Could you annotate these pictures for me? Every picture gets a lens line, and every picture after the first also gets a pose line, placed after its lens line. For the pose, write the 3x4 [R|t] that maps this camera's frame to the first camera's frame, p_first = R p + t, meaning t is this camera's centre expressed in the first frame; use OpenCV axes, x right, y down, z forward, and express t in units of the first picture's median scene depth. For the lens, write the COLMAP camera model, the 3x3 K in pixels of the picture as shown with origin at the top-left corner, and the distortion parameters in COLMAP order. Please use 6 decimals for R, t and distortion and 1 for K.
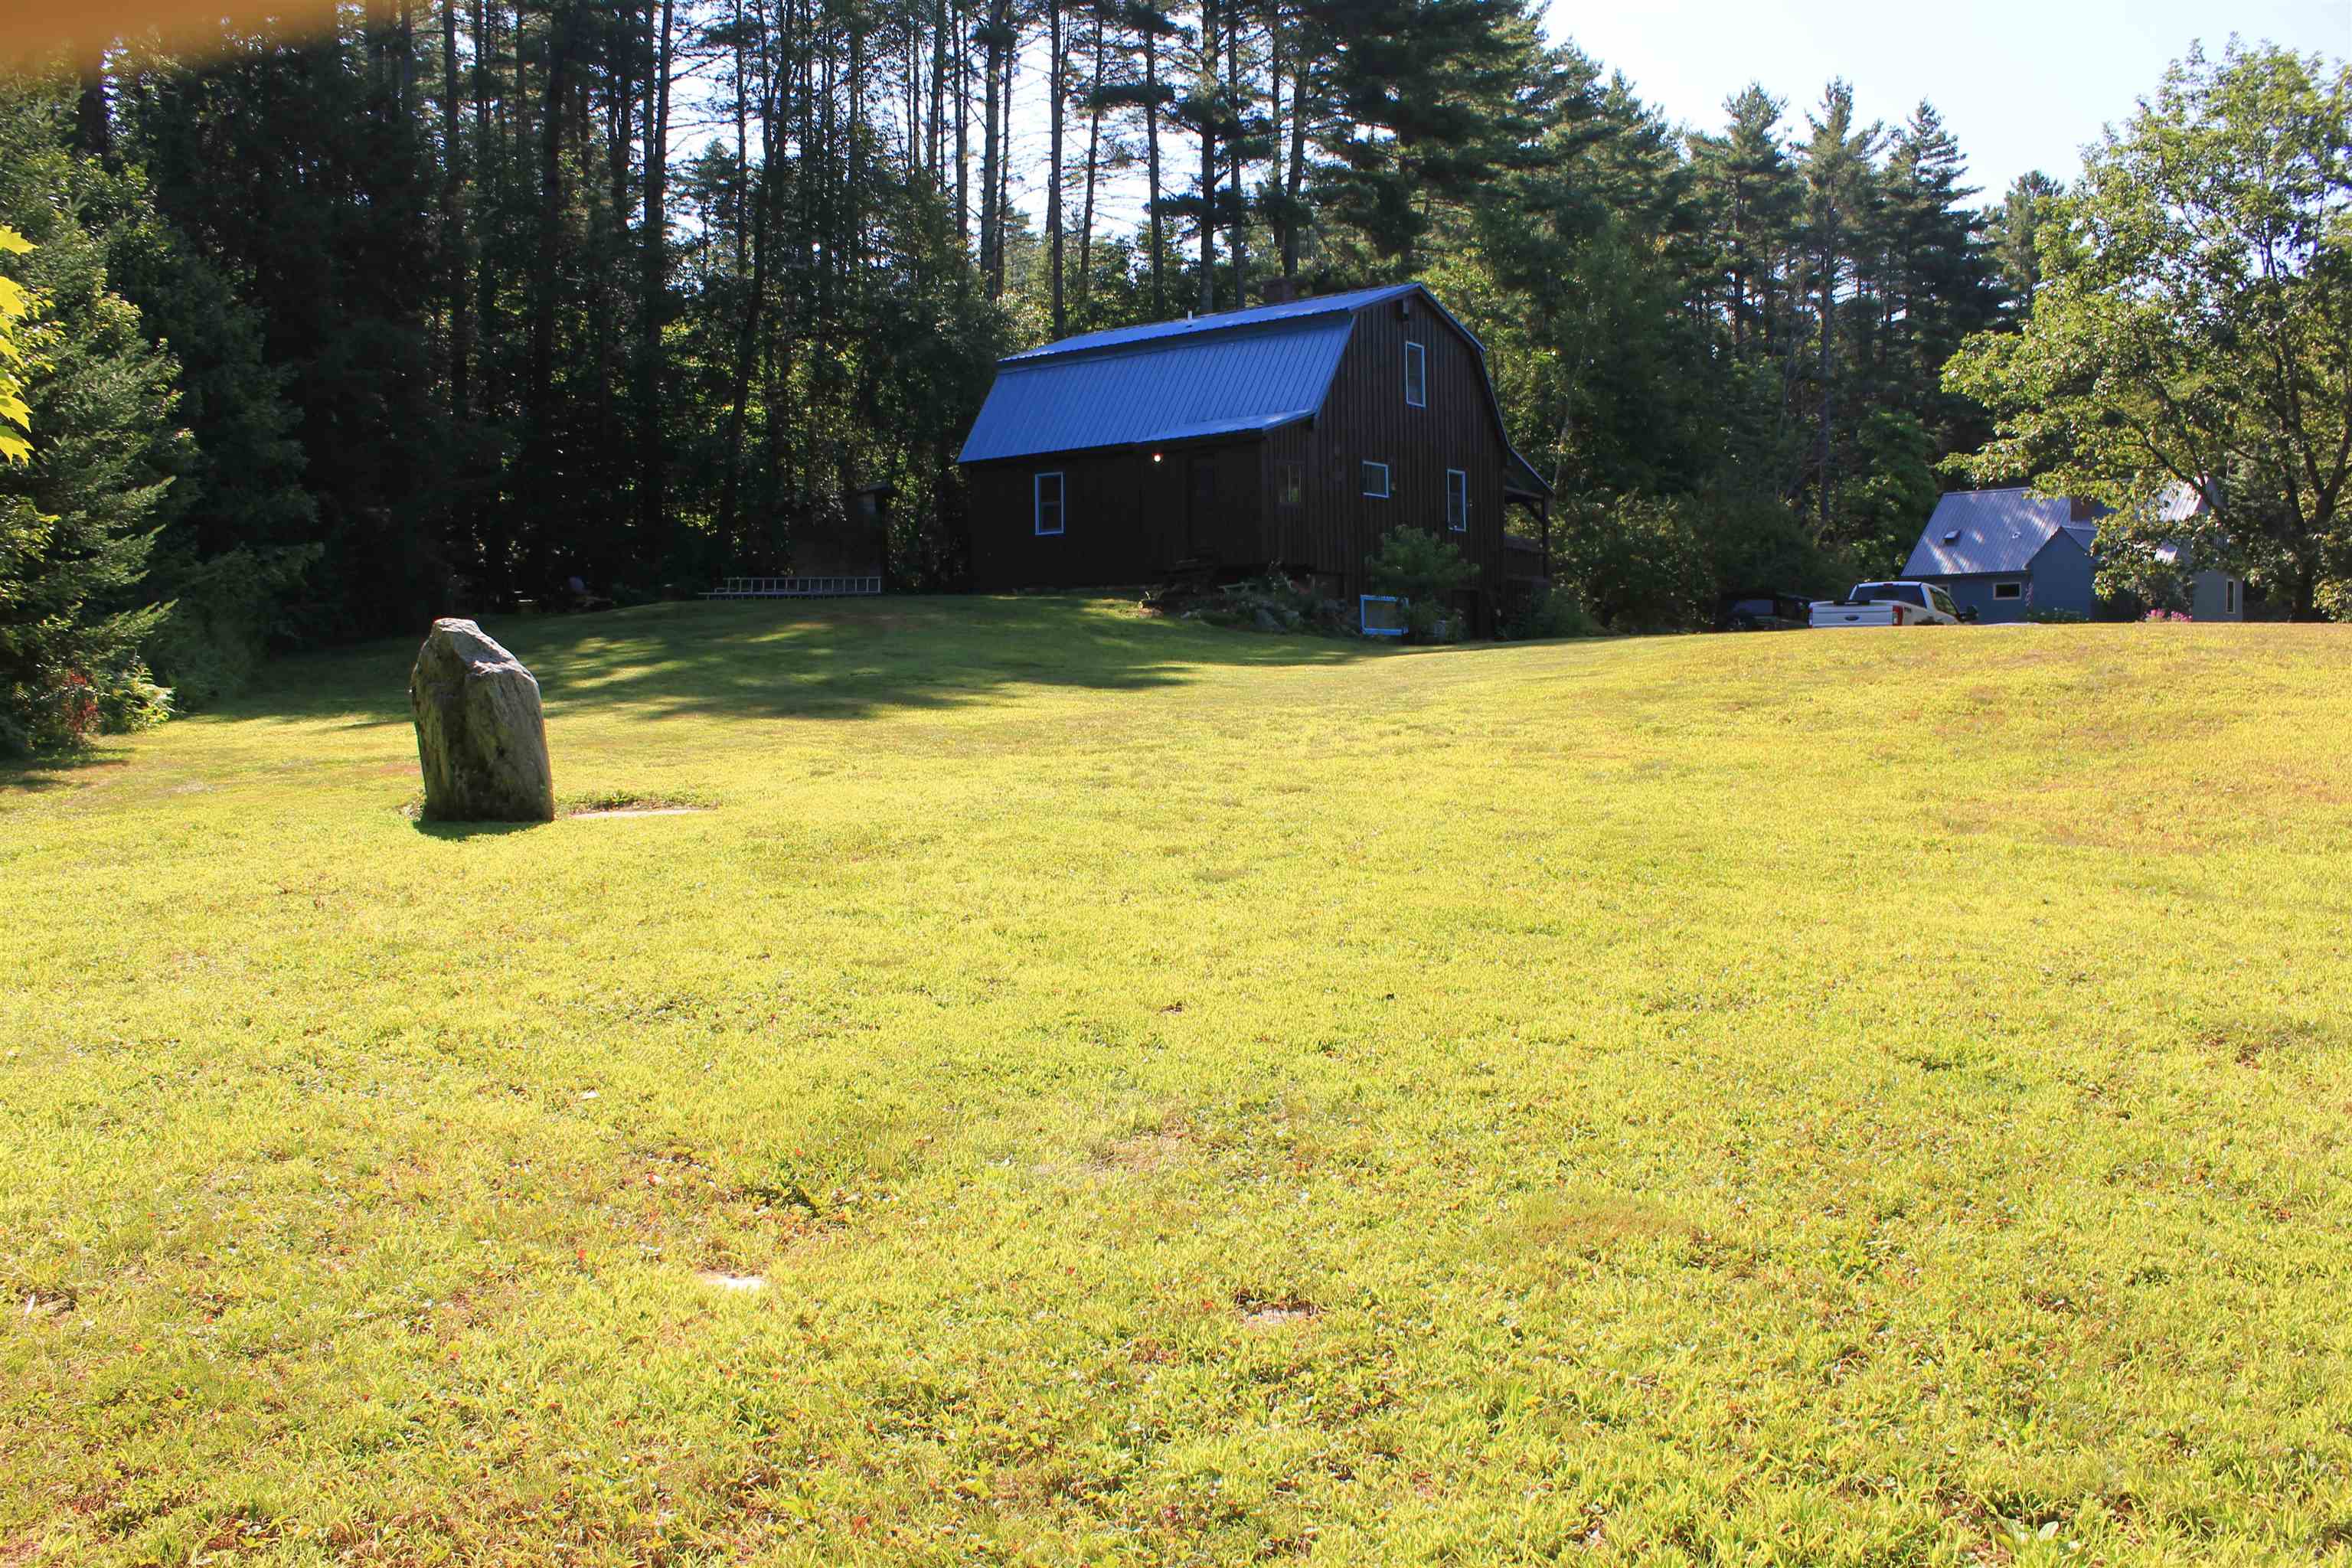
lens RADIAL K [[1903.6, 0, 1176.0], [0, 1903.6, 784.0], [0, 0, 1]] dist [-0.007267, -0.001825]
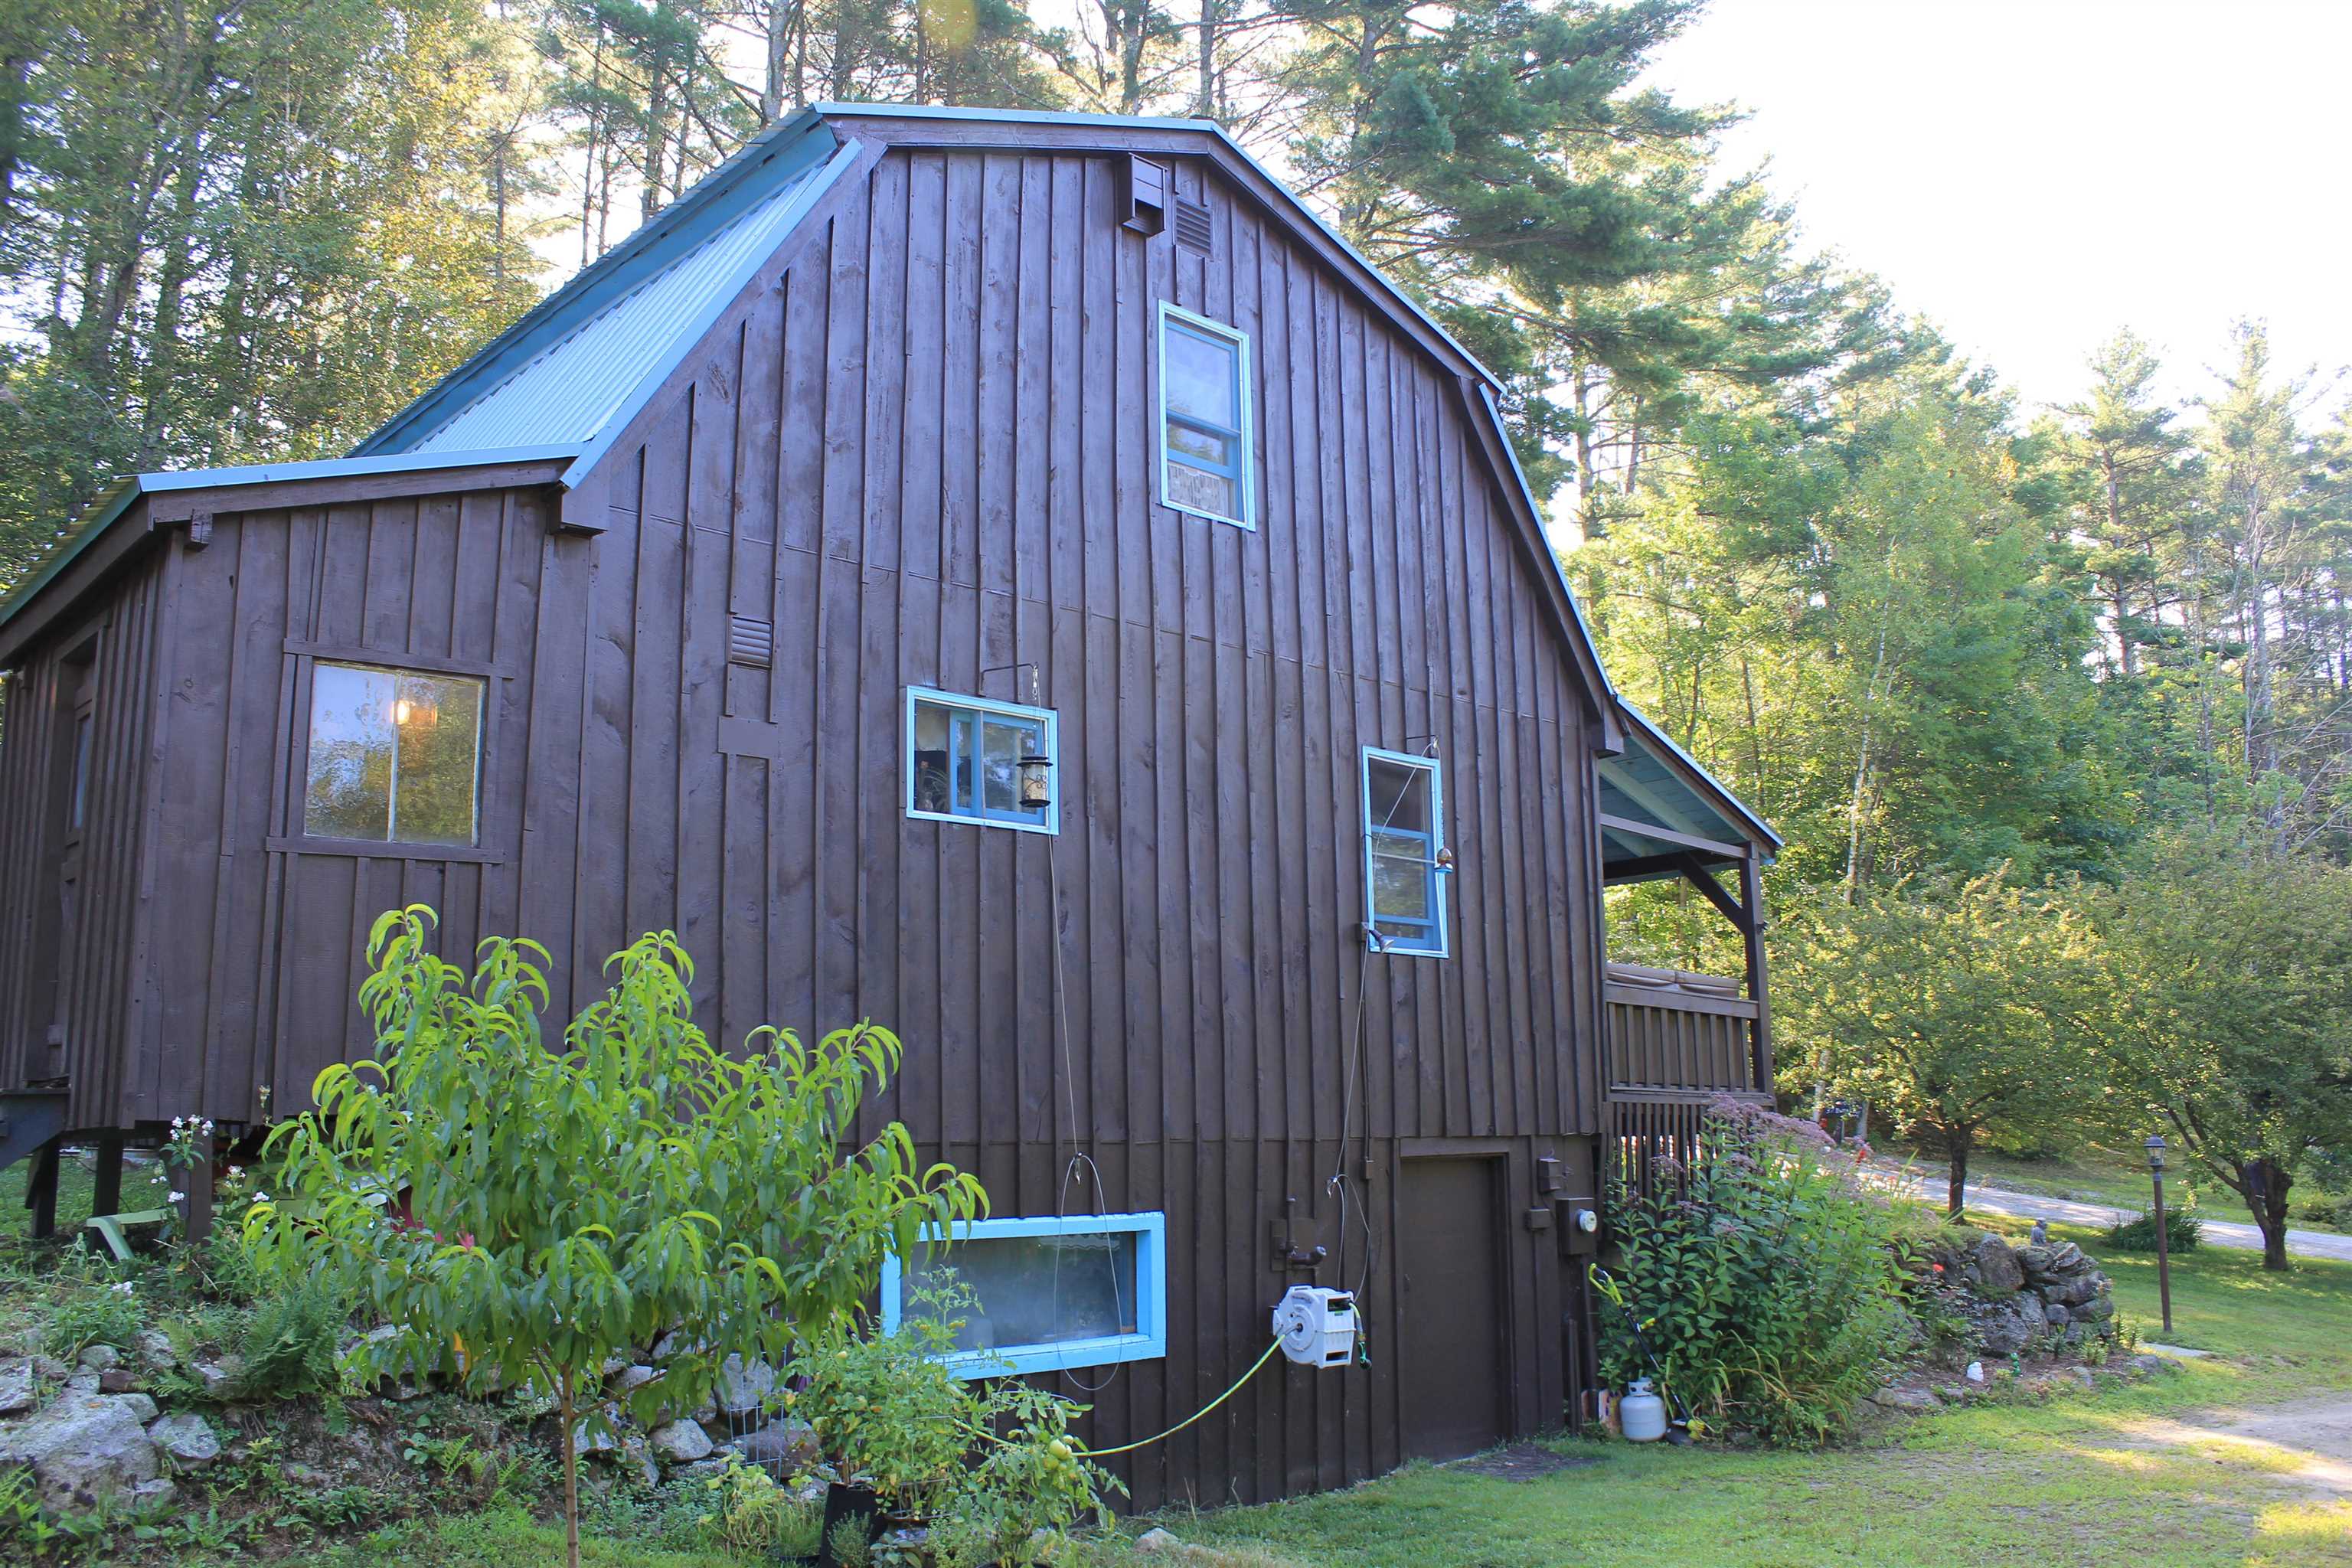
lens RADIAL K [[1903.6, 0, 1176.0], [0, 1903.6, 784.0], [0, 0, 1]] dist [-0.007267, -0.001825]
pose [[0.984621, -0.033945, -0.171373, 0.068787], [-0.003547, 0.976856, -0.213871, -0.041602], [0.174666, 0.211190, 0.961712, 0.282251]]
